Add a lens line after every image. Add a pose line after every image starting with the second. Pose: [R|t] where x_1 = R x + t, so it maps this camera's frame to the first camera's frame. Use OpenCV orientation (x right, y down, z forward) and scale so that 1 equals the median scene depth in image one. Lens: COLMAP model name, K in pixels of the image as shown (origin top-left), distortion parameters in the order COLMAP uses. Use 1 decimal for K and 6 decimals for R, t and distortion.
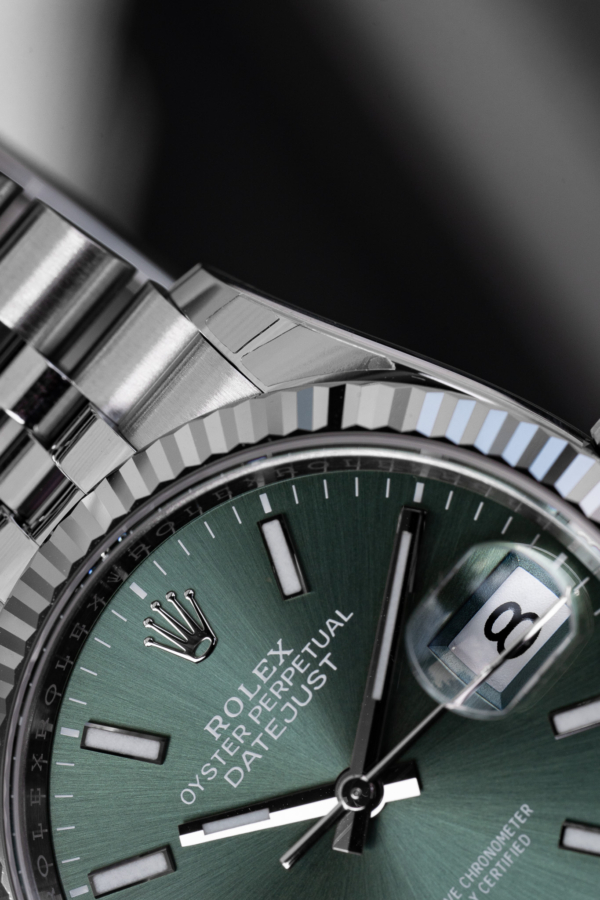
lens RADIAL K [[5676.1, 0, 351.8], [0, 5676.1, 366.6], [0, 0, 1]] dist [1.884829, 0.000000]
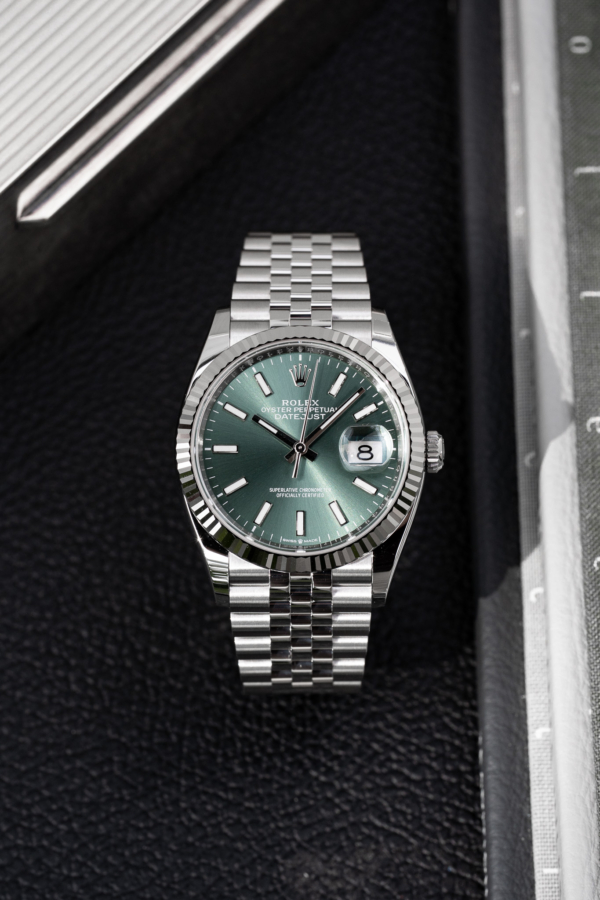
lens RADIAL K [[5676.1, 0, 308.6], [0, 5676.1, 415.7], [0, 0, 1]] dist [1.884829, 0.000000]
pose [[0.648847, 0.758929, 0.054989, -0.186872], [-0.756551, 0.651168, -0.060088, 0.251692], [-0.081409, -0.002614, 0.996677, -2.217689]]
